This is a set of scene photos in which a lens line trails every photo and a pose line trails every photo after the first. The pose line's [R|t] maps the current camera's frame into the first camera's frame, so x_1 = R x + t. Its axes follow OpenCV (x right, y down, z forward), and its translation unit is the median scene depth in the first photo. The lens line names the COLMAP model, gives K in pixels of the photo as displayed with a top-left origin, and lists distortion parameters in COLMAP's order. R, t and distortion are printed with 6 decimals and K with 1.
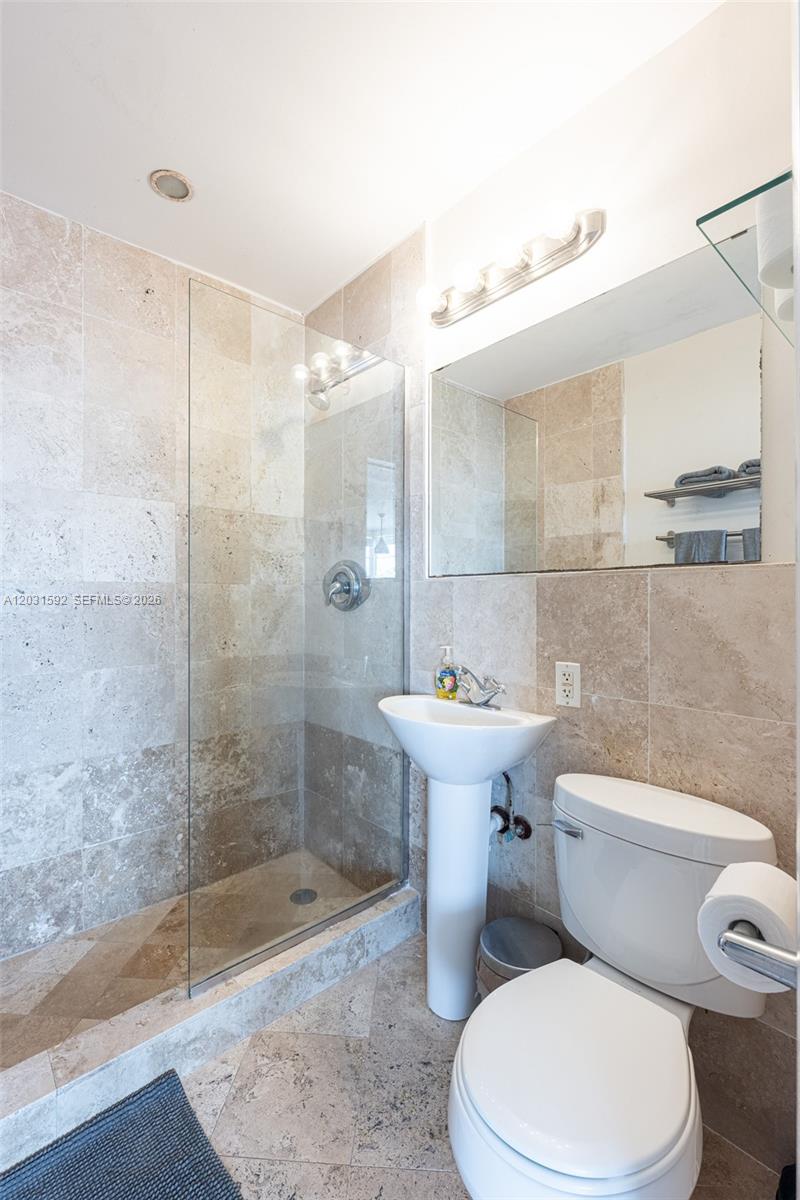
lens RADIAL K [[513.8, 0, 400.0], [0, 513.8, 600.0], [0, 0, 1]] dist [0.000448, -0.000216]
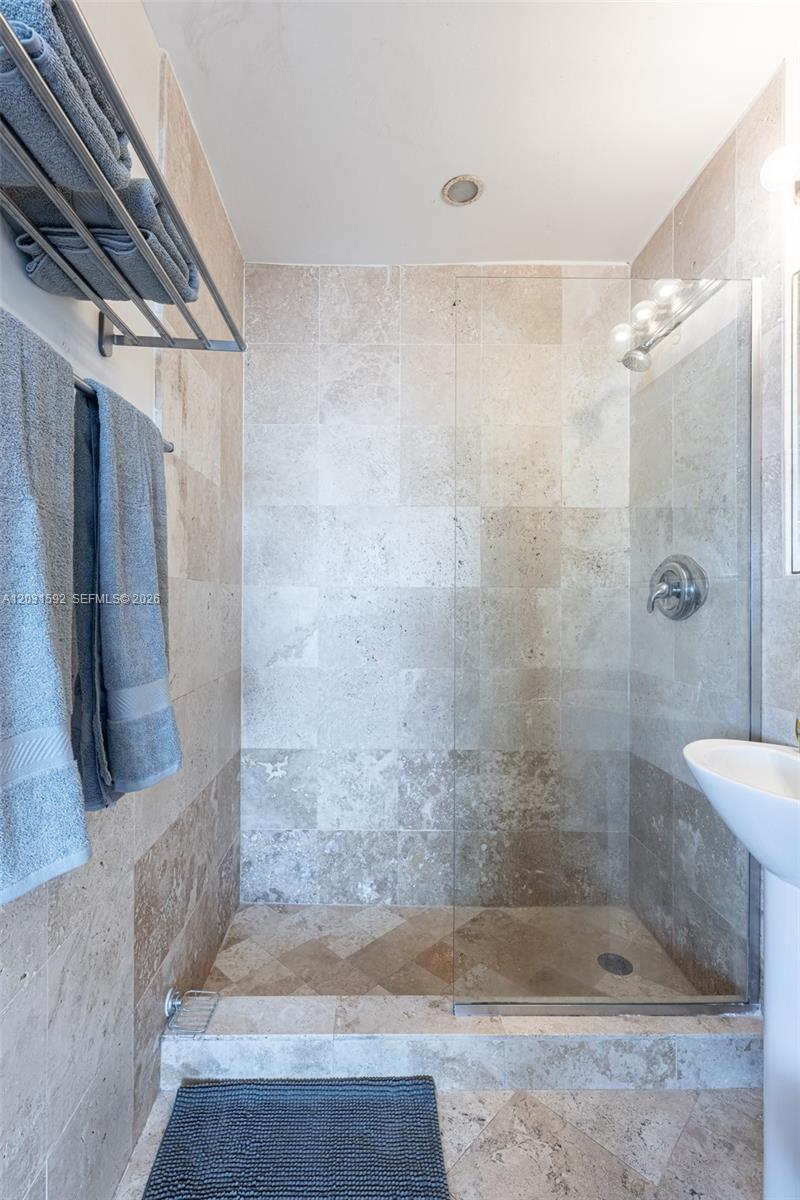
lens RADIAL K [[551.1, 0, 400.0], [0, 551.1, 600.0], [0, 0, 1]] dist [0.000021, -0.000082]
pose [[0.746441, -0.000303, -0.665451, 0.156188], [-0.005714, 0.999960, -0.006865, -0.000986], [0.665427, 0.008926, 0.746410, 0.109573]]
